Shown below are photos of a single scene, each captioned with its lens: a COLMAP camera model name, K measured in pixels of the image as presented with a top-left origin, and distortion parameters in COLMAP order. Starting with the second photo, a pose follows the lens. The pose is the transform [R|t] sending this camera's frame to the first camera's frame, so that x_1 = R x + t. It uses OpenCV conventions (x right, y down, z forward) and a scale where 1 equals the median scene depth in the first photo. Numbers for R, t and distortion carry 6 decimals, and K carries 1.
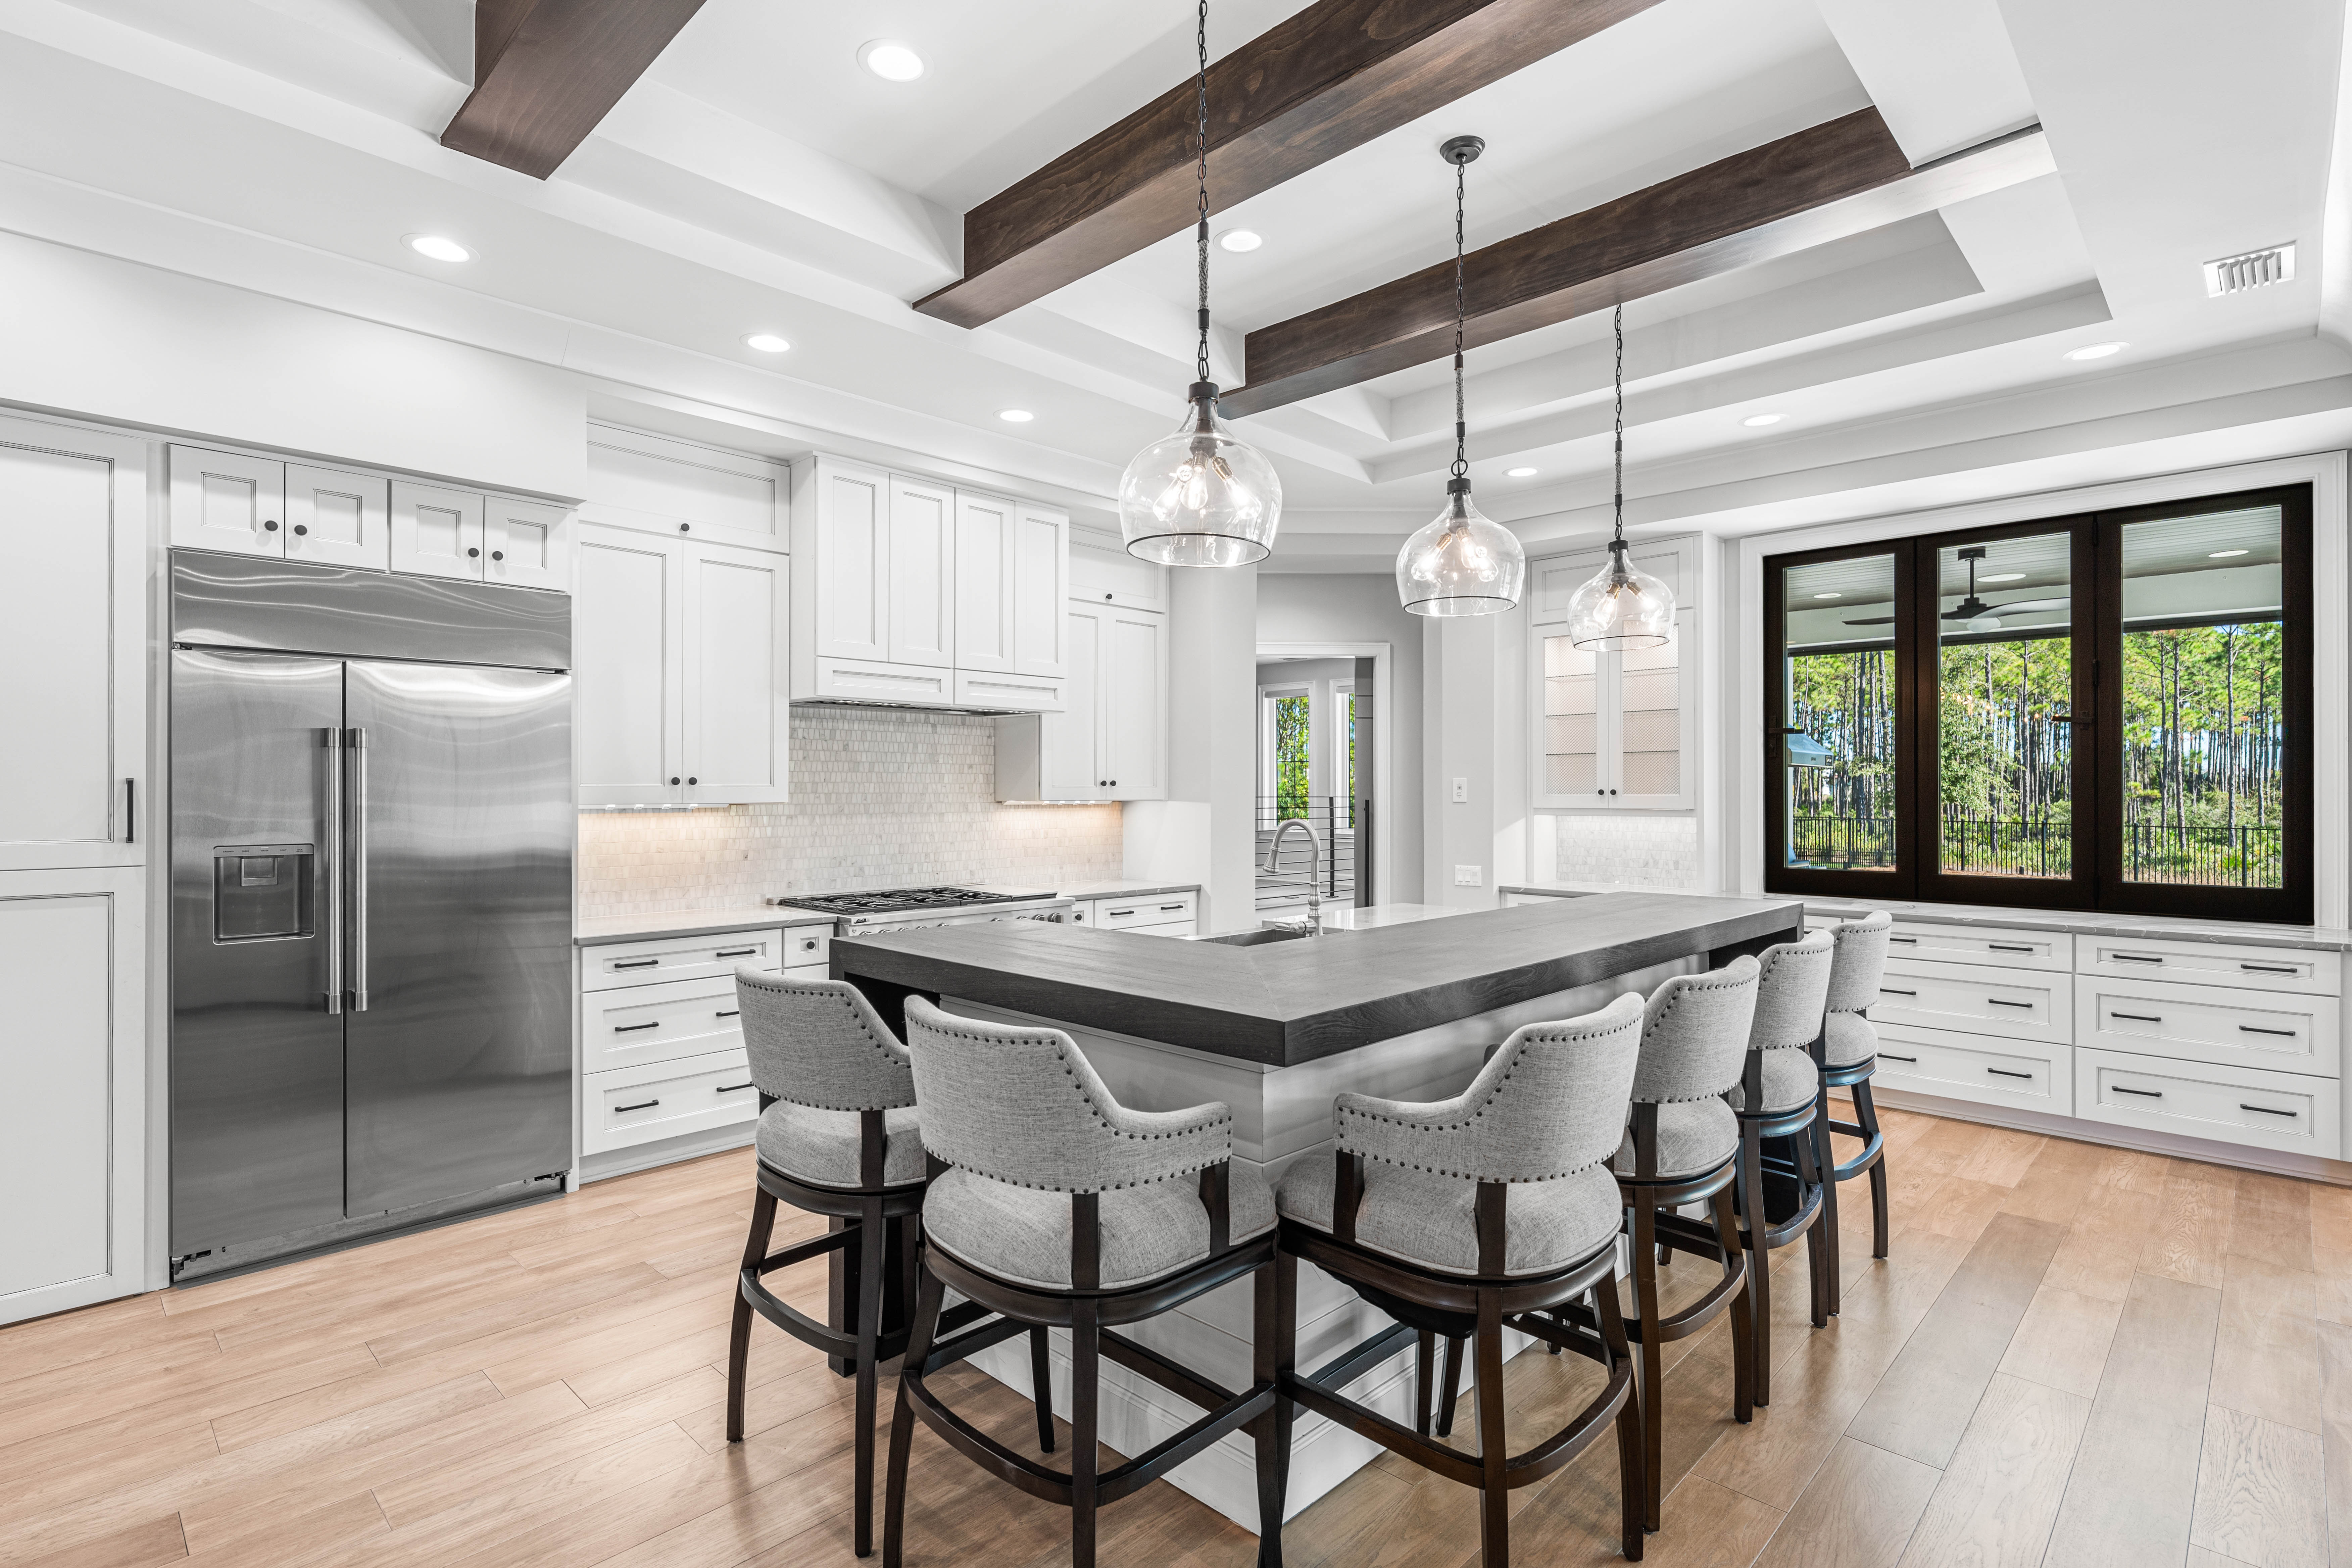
lens RADIAL K [[1131.0, 0, 1185.4], [0, 1131.0, 799.3], [0, 0, 1]] dist [-0.006509, -0.000200]
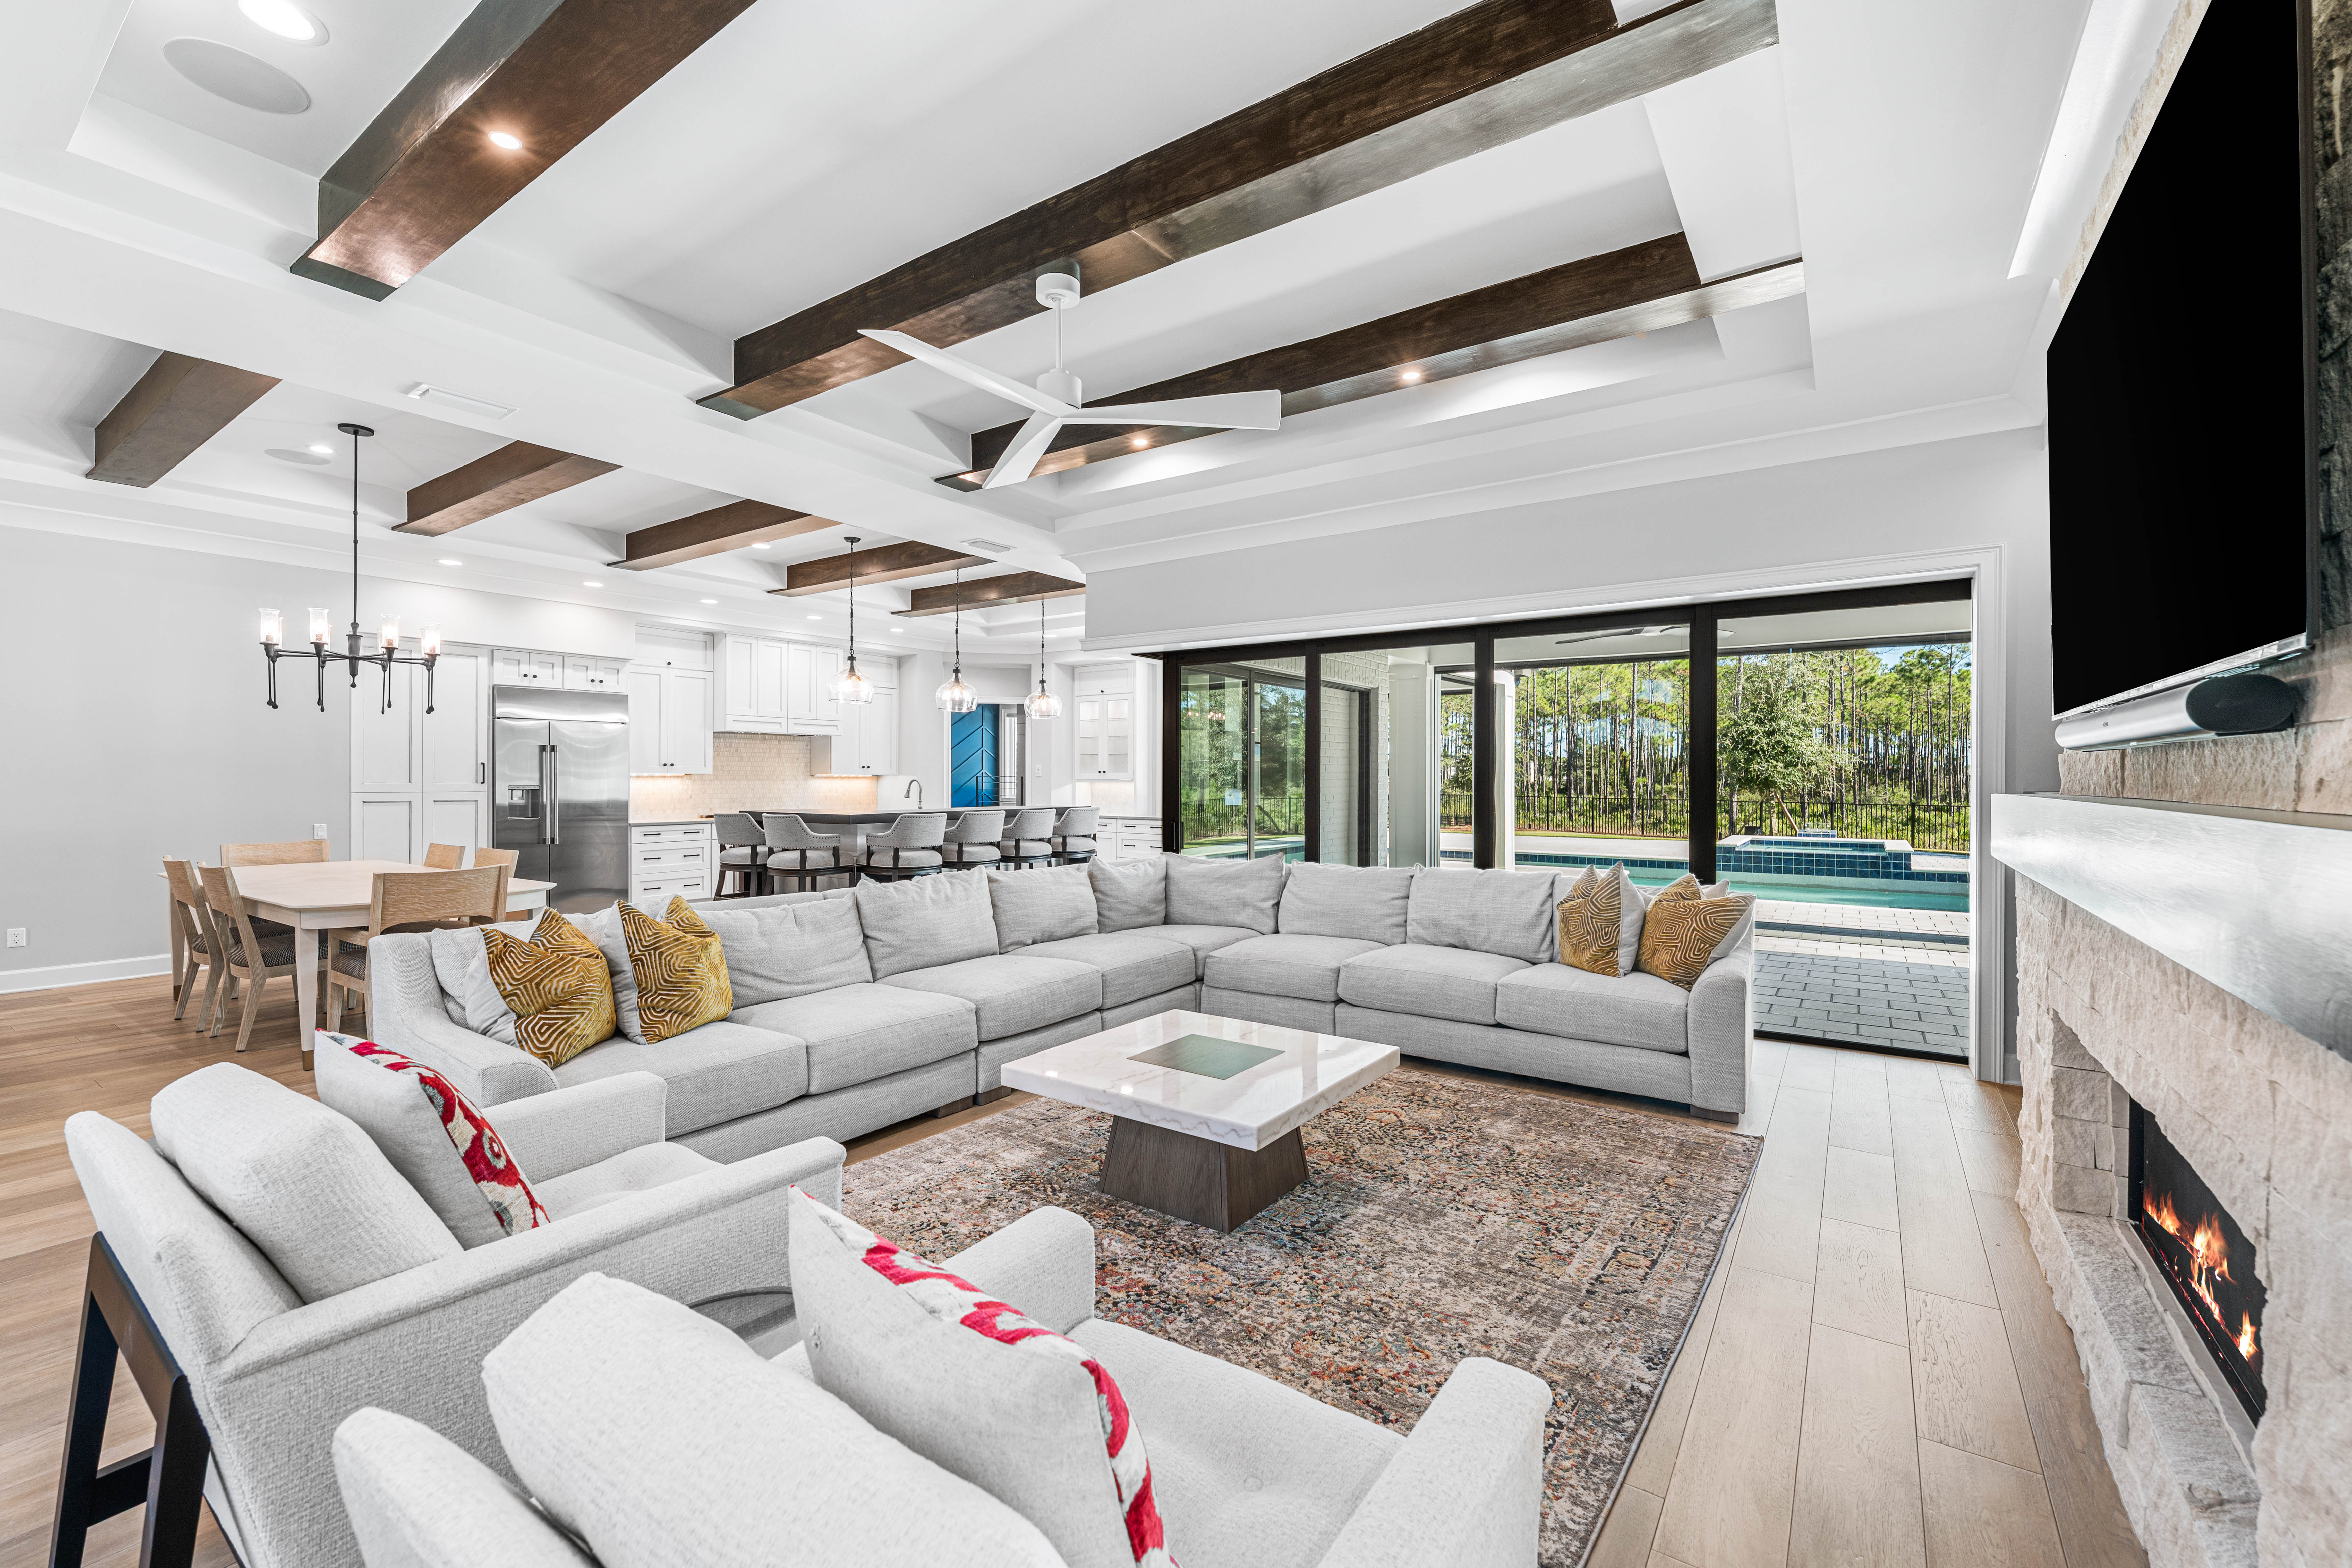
lens RADIAL K [[967.2, 0, 1254.2], [0, 967.2, 781.4], [0, 0, 1]] dist [0.004032, 0.000140]
pose [[0.976093, 0.000218, 0.217353, 0.340308], [0.000847, 0.999988, -0.004810, 0.030860], [-0.217352, 0.004879, 0.976081, -1.314573]]
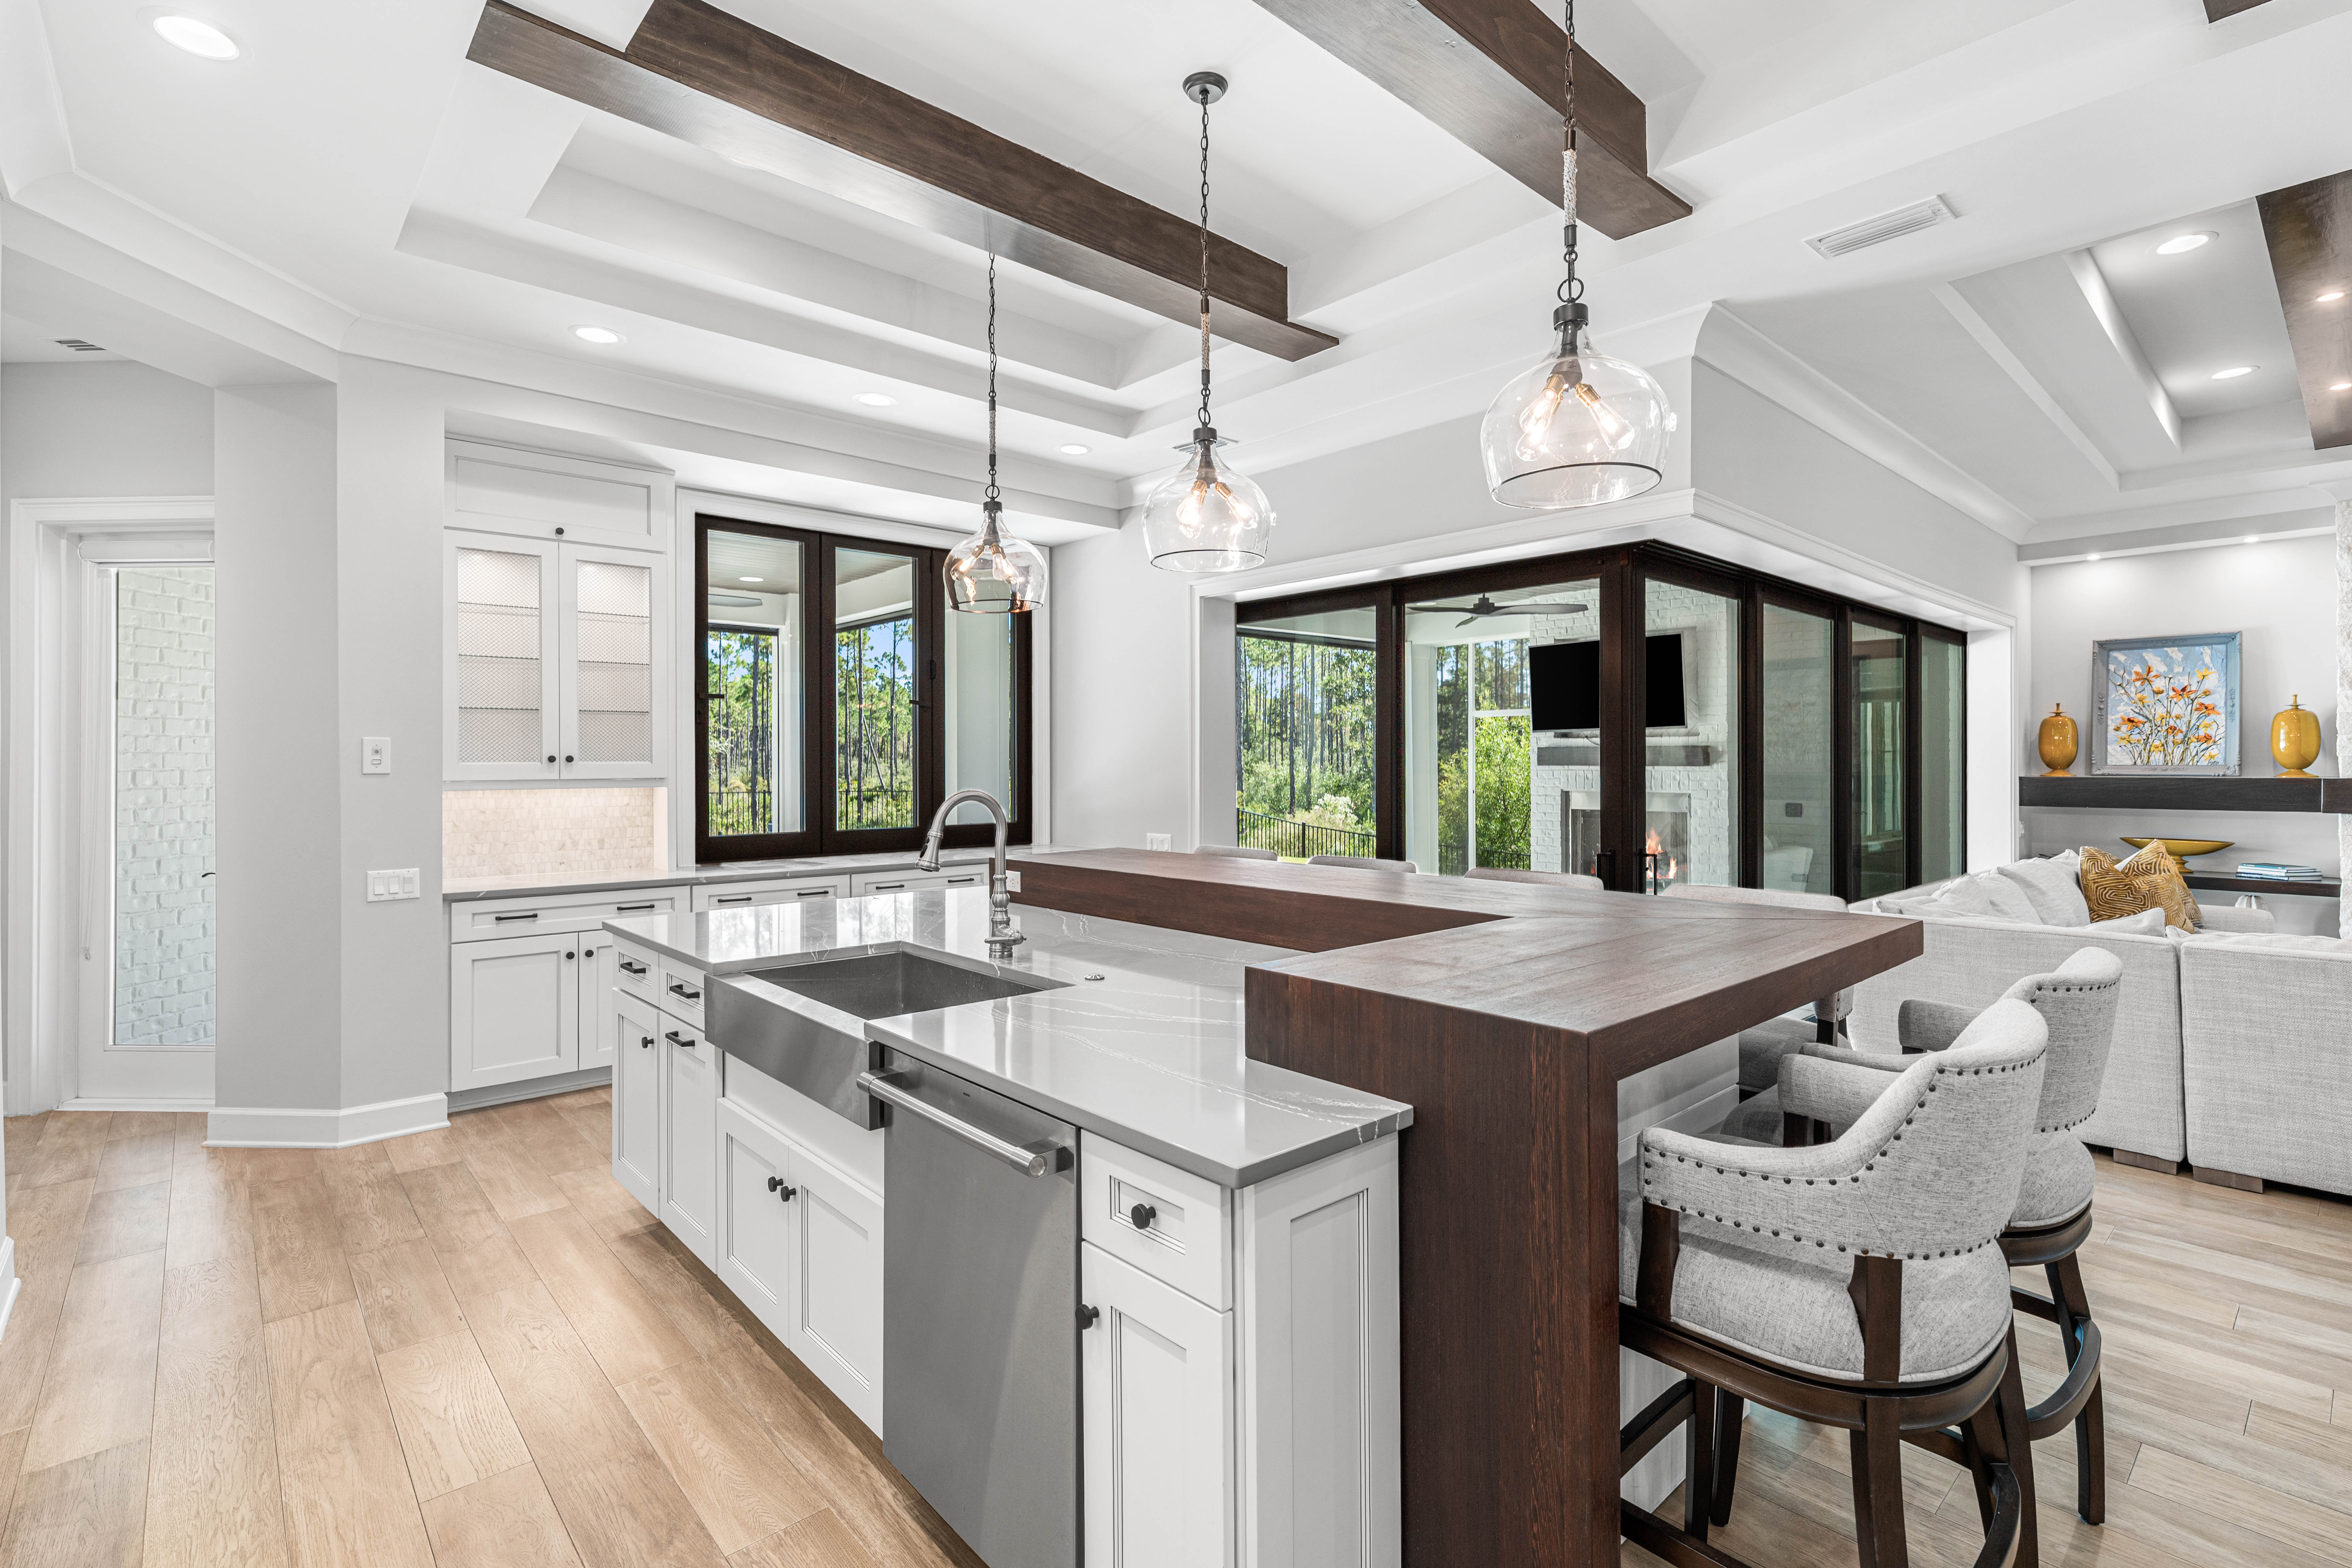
lens RADIAL K [[1122.8, 0, 1185.1], [0, 1122.8, 765.2], [0, 0, 1]] dist [0.001100, 0.000051]
pose [[0.075348, -0.006426, 0.997137, -0.529452], [-0.012174, 0.999899, 0.007364, -0.018249], [-0.997083, -0.012694, 0.075262, 0.681638]]
